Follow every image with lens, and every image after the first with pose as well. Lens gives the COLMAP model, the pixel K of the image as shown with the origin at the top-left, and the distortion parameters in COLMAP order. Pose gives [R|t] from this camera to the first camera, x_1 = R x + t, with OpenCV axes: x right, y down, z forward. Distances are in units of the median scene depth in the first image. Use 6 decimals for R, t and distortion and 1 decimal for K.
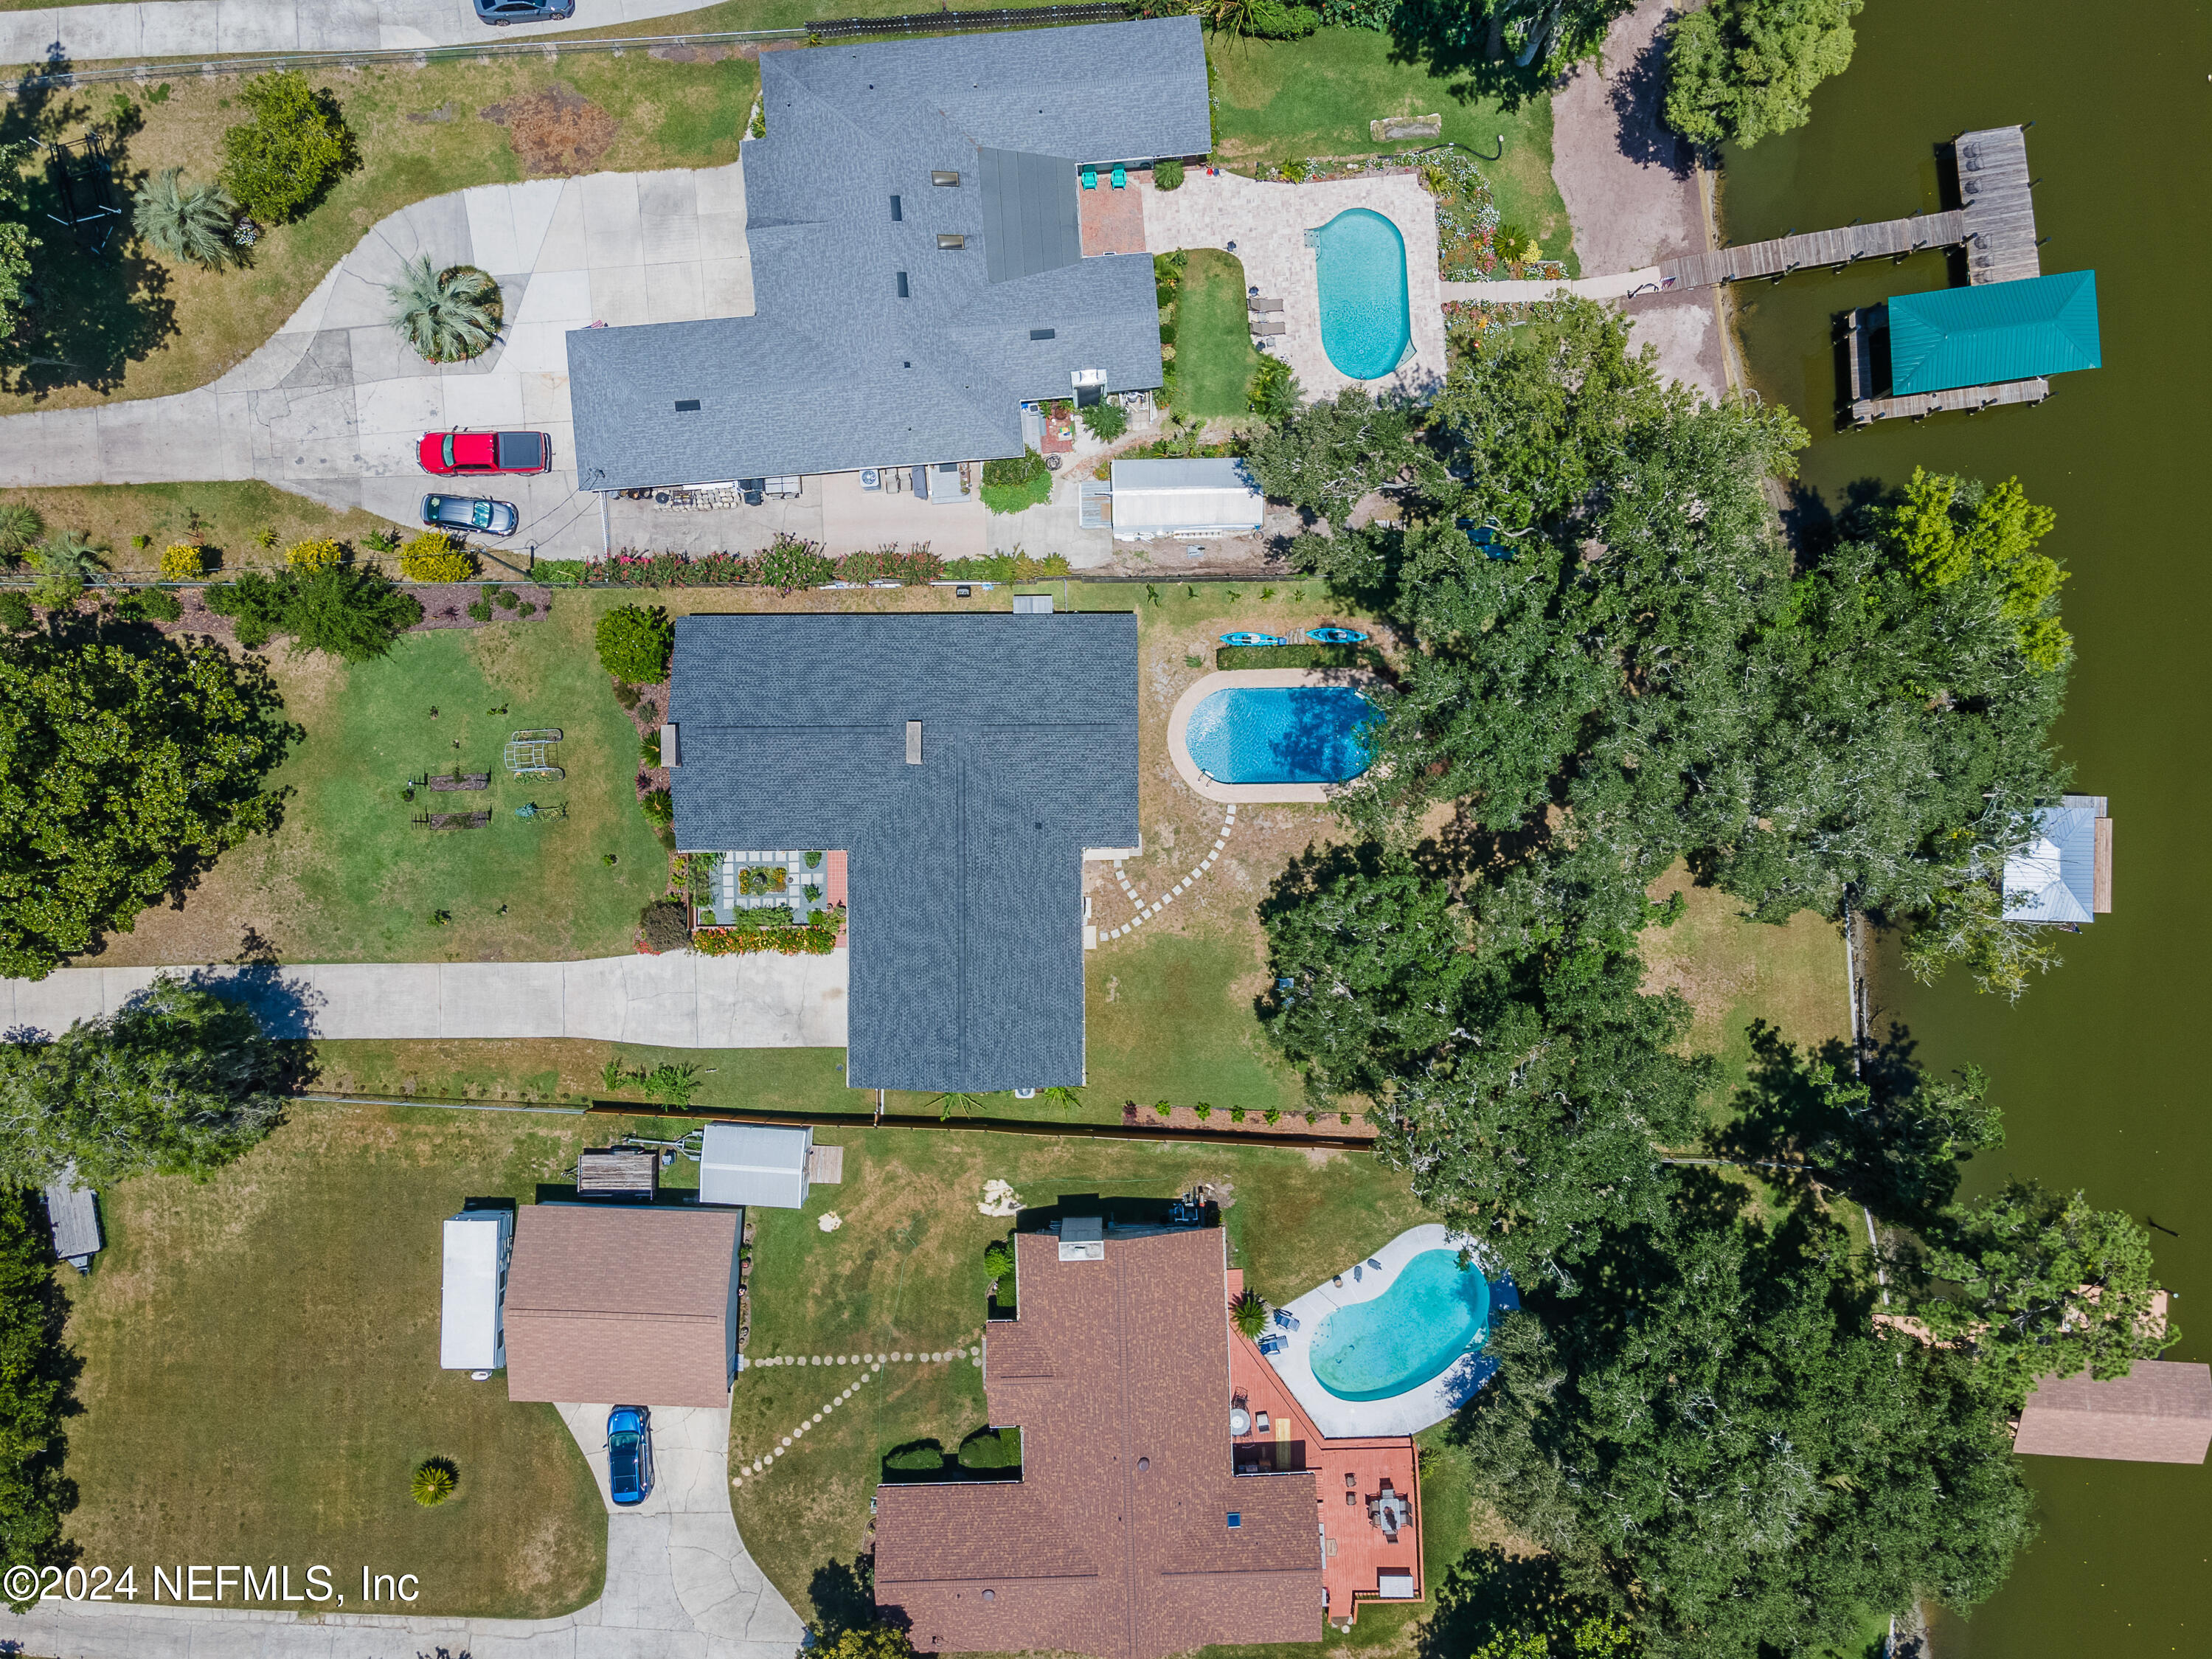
lens RADIAL K [[1621.3, 0, 1087.2], [0, 1621.3, 826.2], [0, 0, 1]] dist [0.031567, 0.023660]
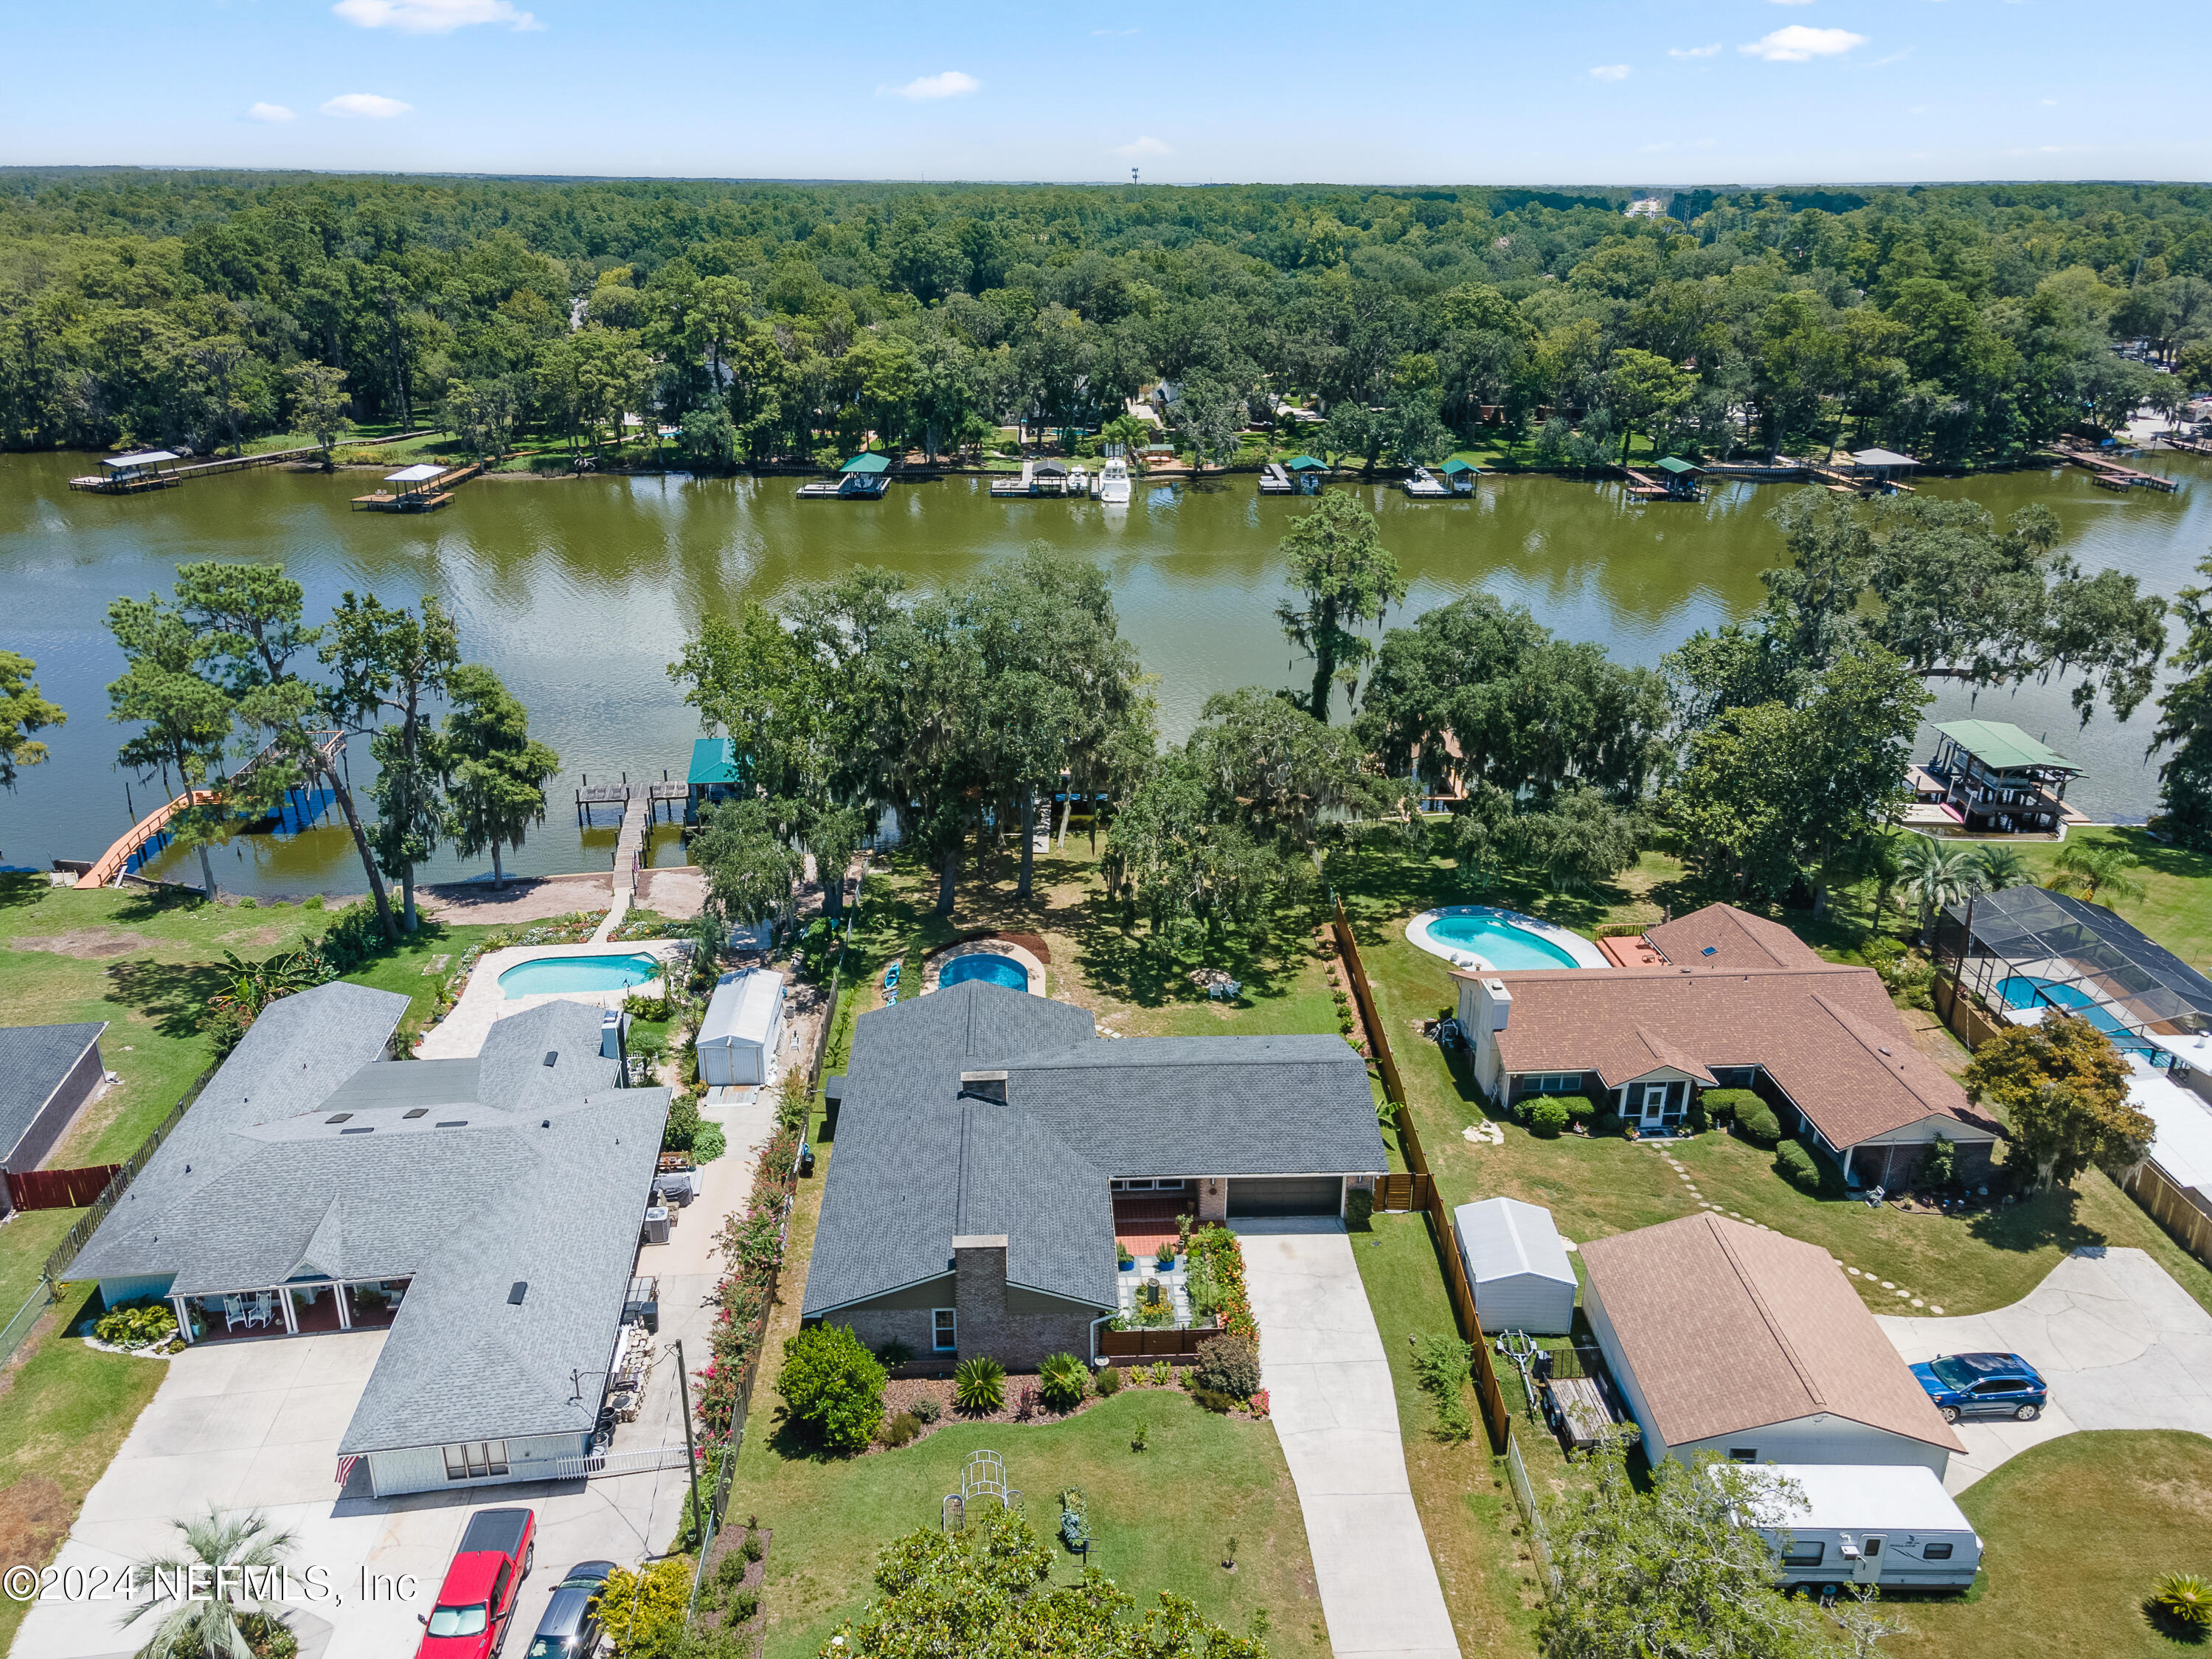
lens RADIAL K [[1621.3, 0, 1106.1], [0, 1621.3, 821.3], [0, 0, 1]] dist [0.031567, 0.023660]
pose [[-0.043015, -0.361695, 0.931303, -0.834583], [0.999033, -0.007103, 0.043384, -0.021178], [-0.009077, 0.932269, 0.361651, 0.507920]]
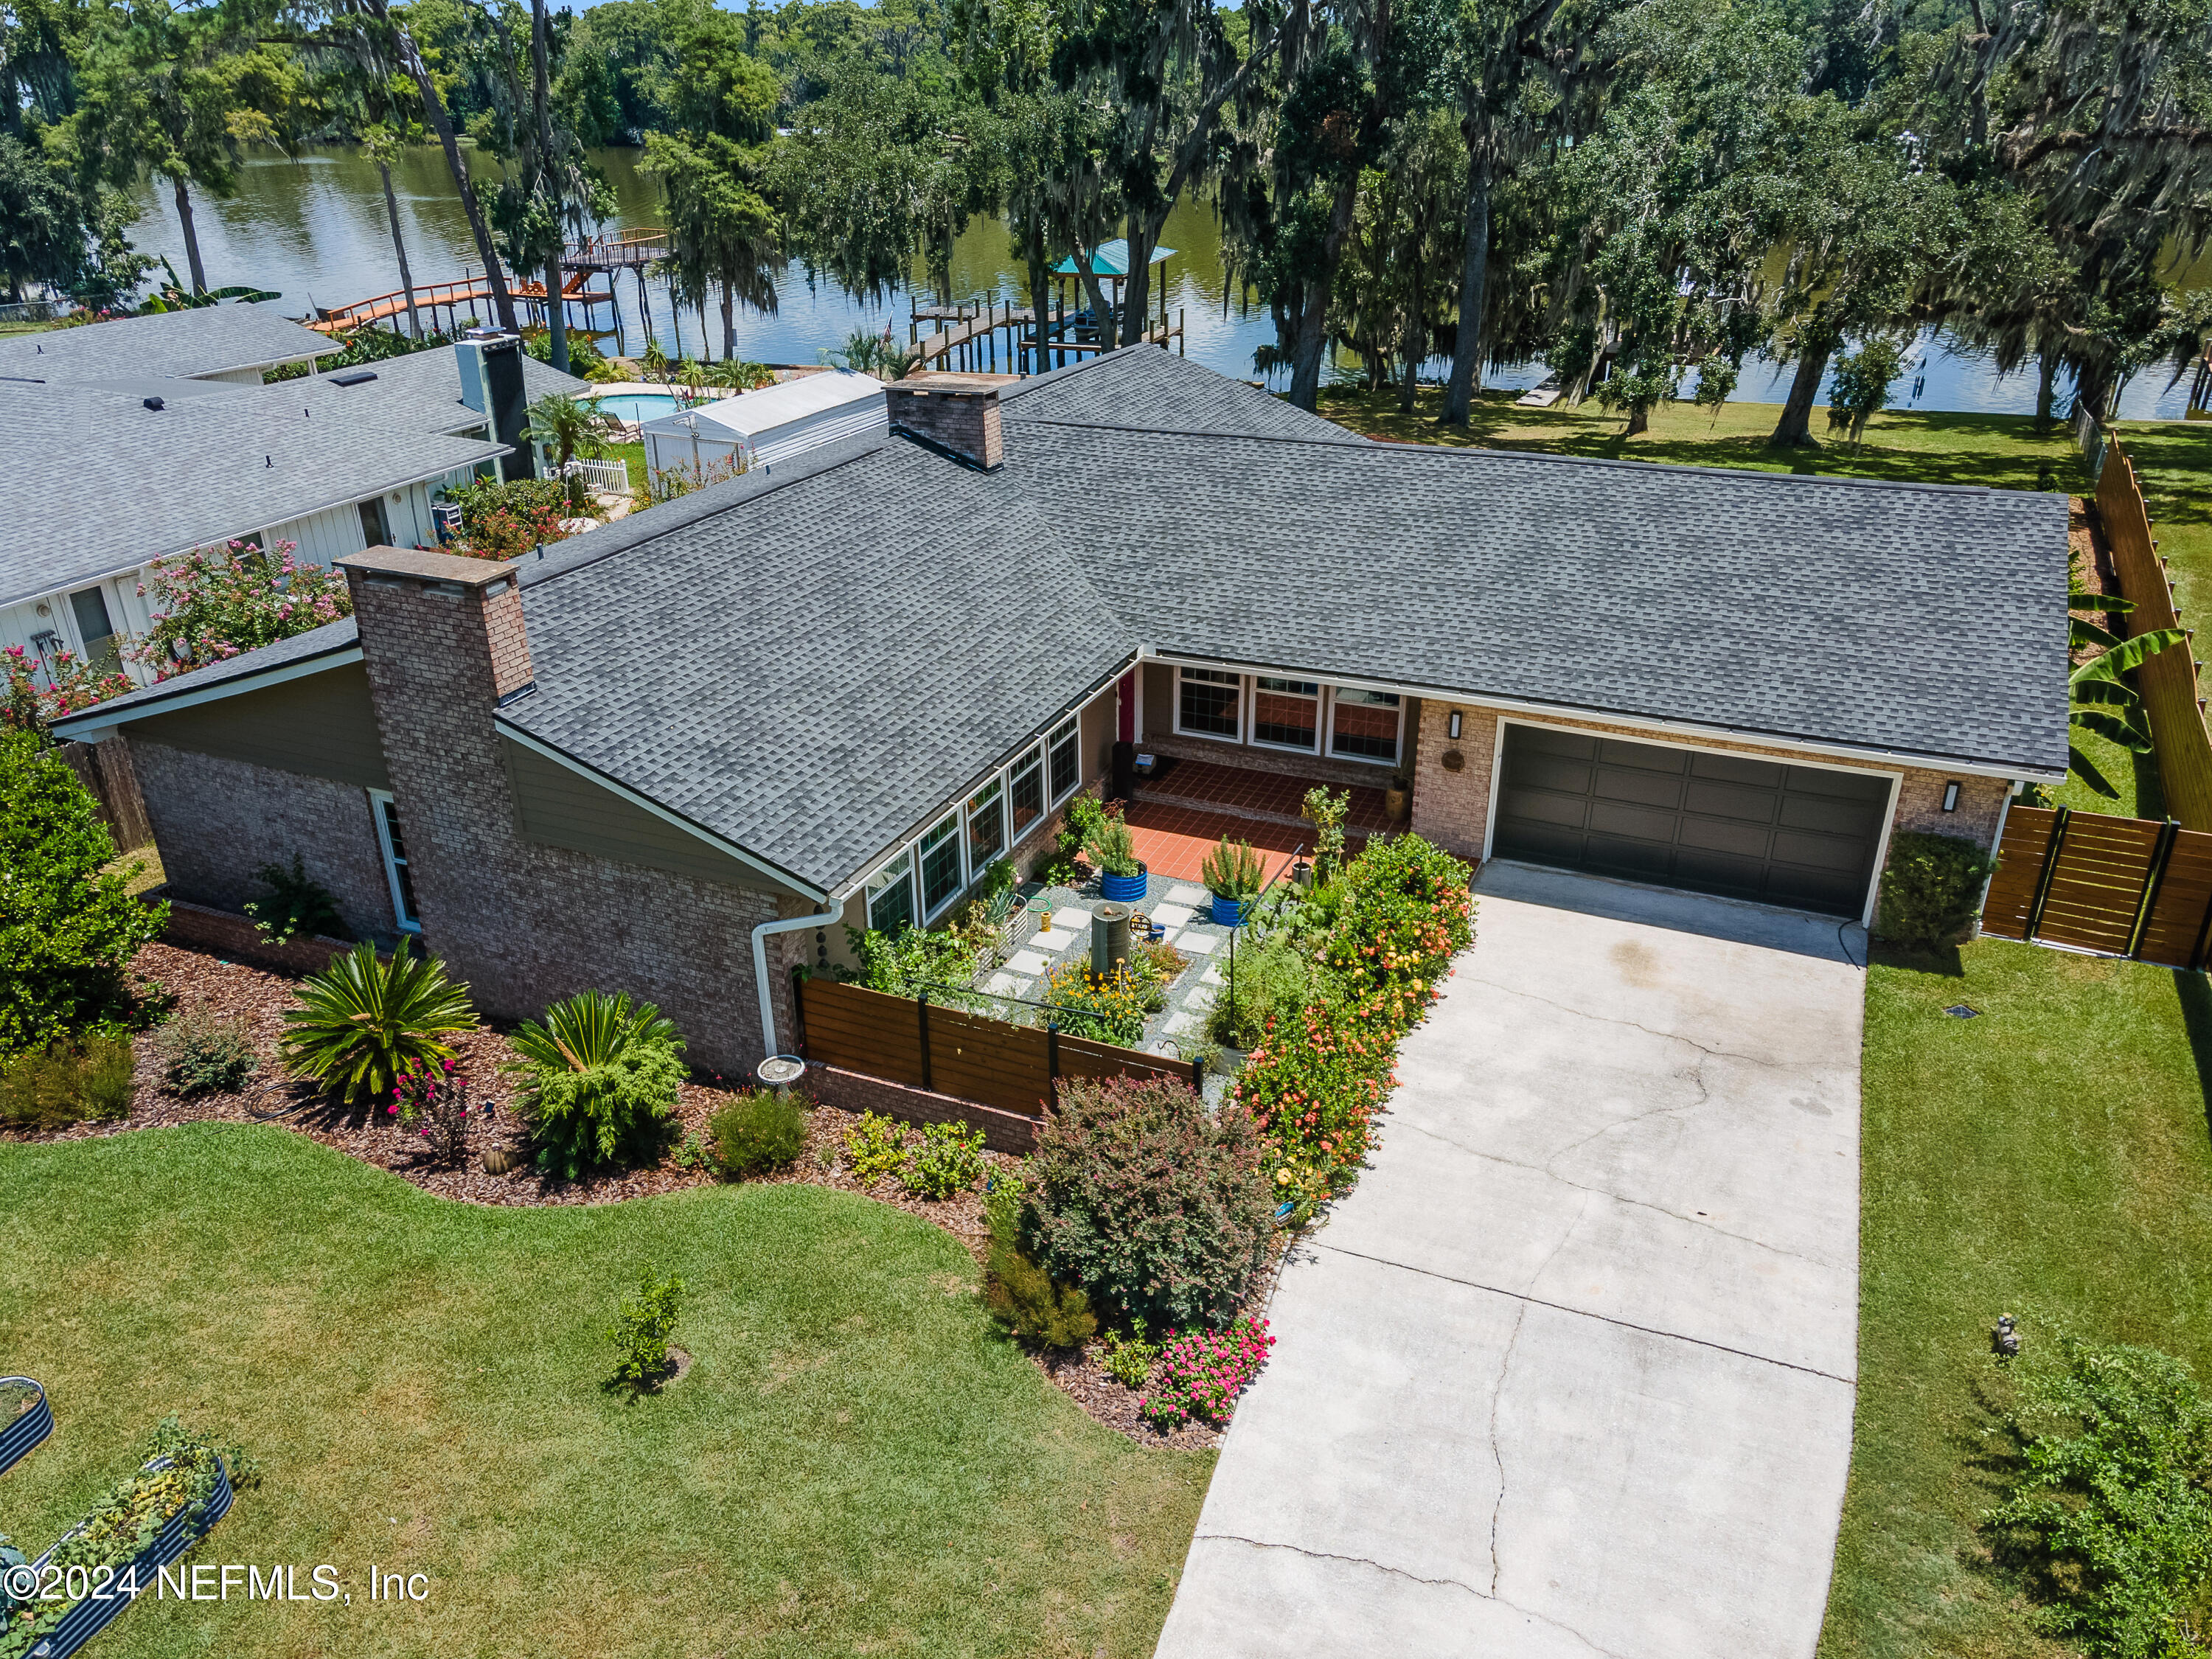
lens RADIAL K [[1621.2, 0, 1115.4], [0, 1621.2, 822.2], [0, 0, 1]] dist [0.031567, 0.023660]
pose [[0.400385, -0.381180, 0.833303, -0.393121], [0.916330, 0.172113, -0.361547, 0.116968], [-0.005608, 0.908339, 0.418198, 0.876068]]
